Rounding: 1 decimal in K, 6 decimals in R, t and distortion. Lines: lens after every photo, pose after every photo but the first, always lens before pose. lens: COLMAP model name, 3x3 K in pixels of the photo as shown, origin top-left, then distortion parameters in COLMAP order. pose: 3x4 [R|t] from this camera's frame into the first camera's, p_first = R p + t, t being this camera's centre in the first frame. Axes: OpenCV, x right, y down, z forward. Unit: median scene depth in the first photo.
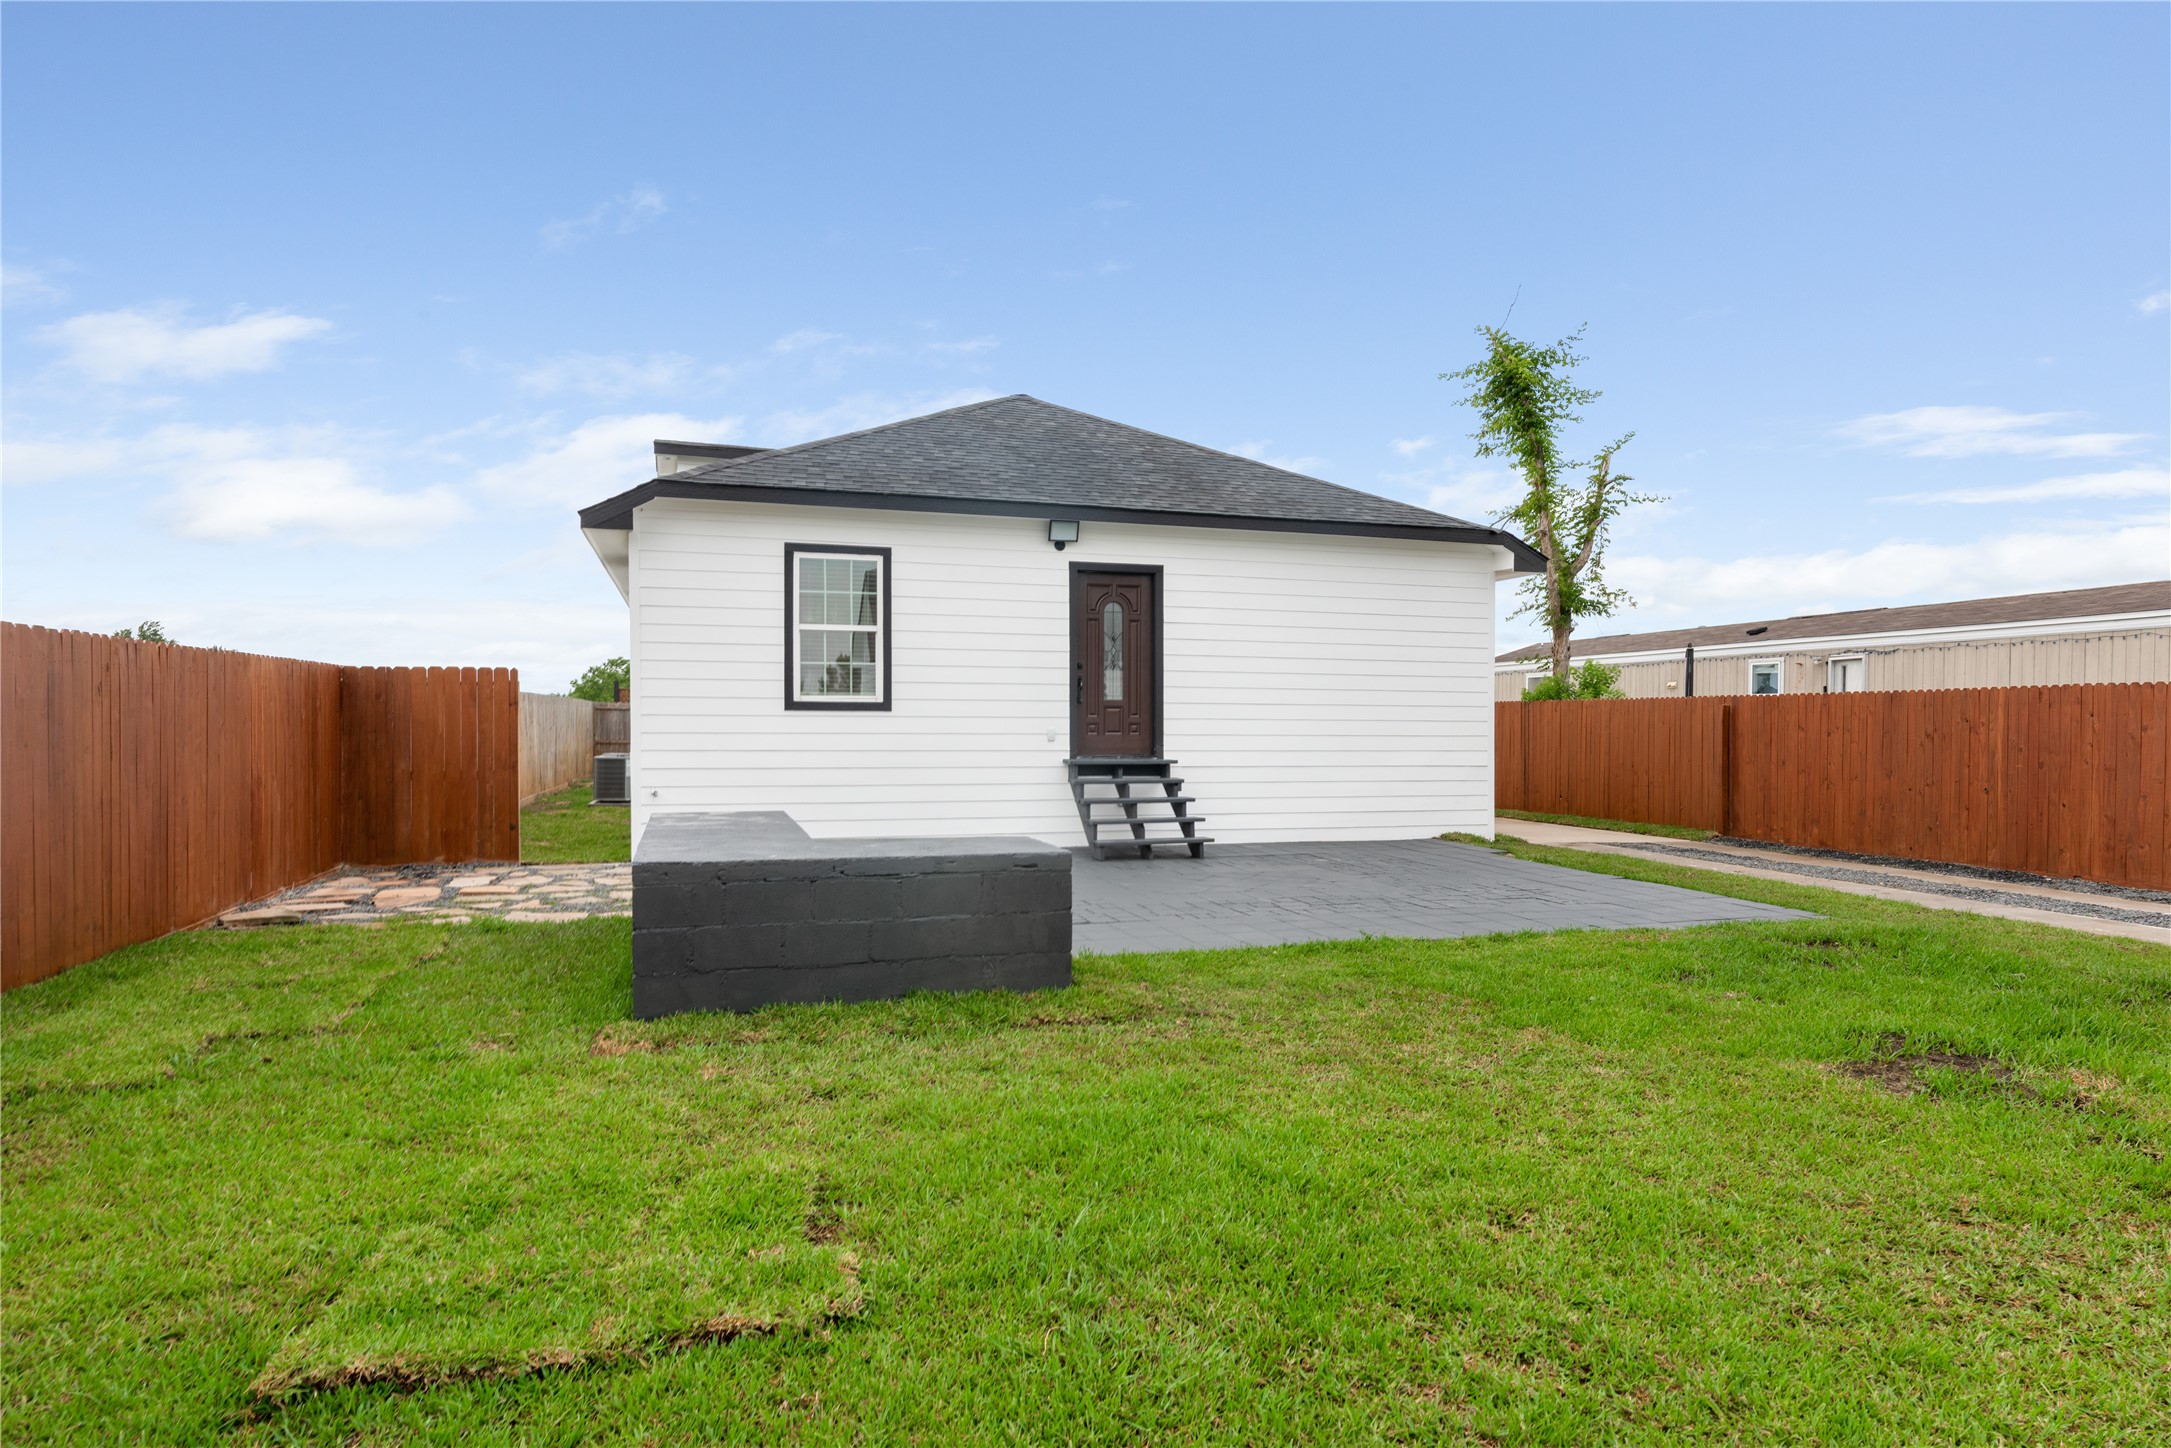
lens RADIAL K [[1307.3, 0, 1085.5], [0, 1307.3, 724.0], [0, 0, 1]] dist [-0.002174, -0.000380]
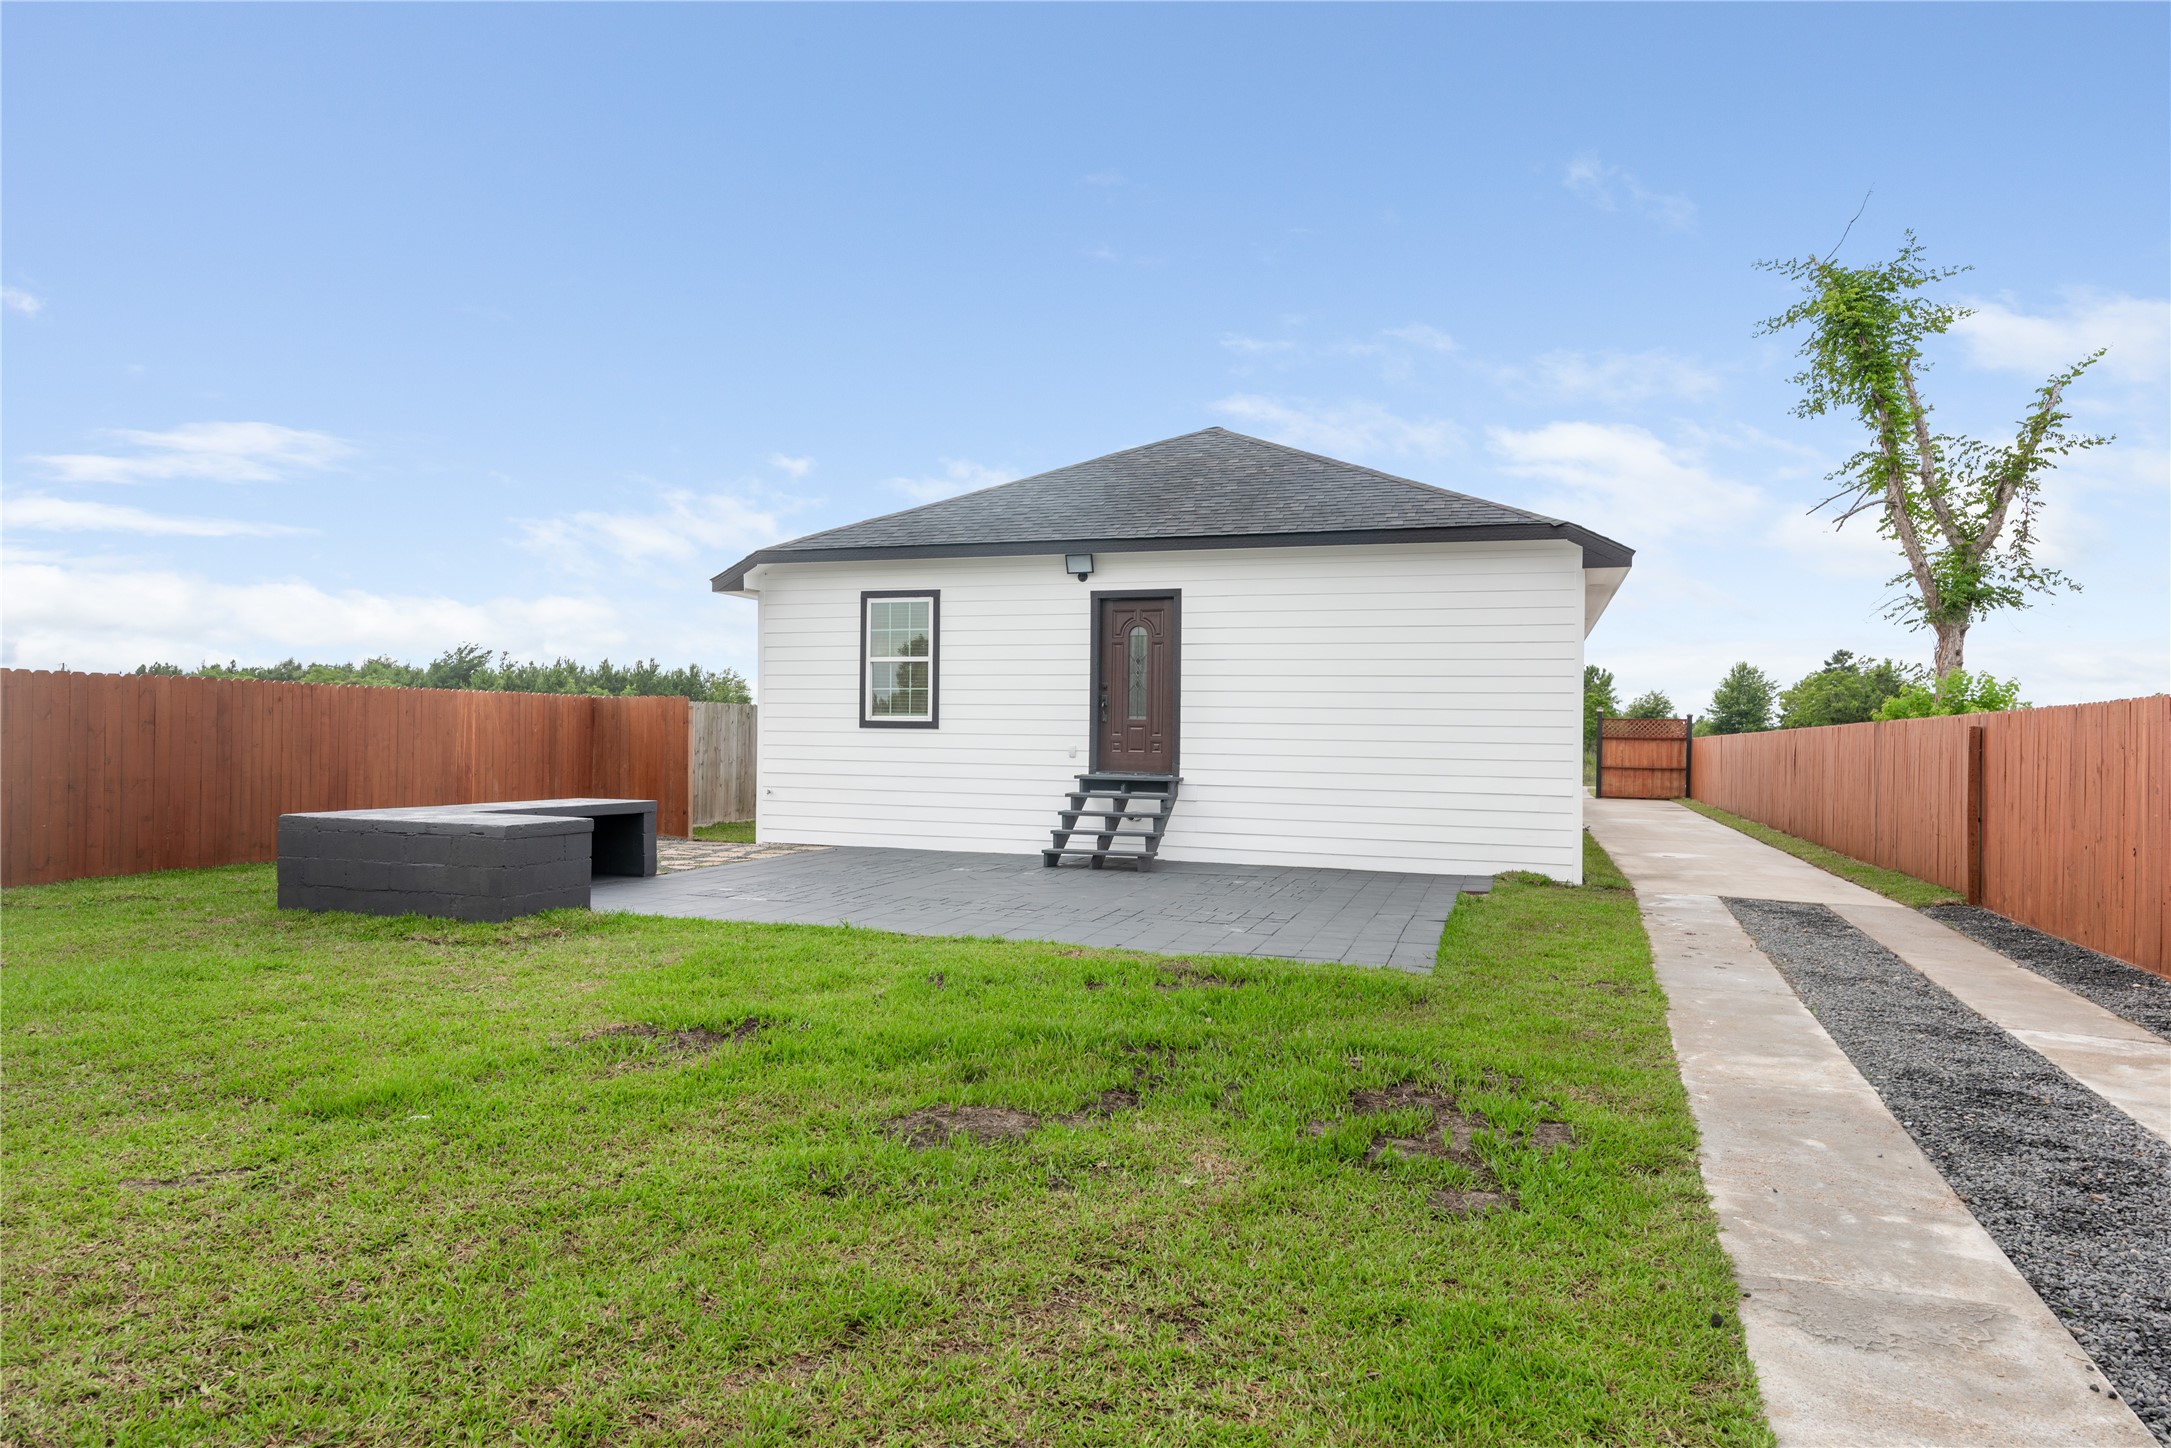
lens RADIAL K [[1343.2, 0, 1085.5], [0, 1343.2, 724.0], [0, 0, 1]] dist [-0.001716, -0.000394]
pose [[0.795850, 0.000732, -0.605494, 0.655995], [-0.012582, 0.999803, -0.015329, 0.002392], [0.605363, 0.019818, 0.795702, 0.117935]]
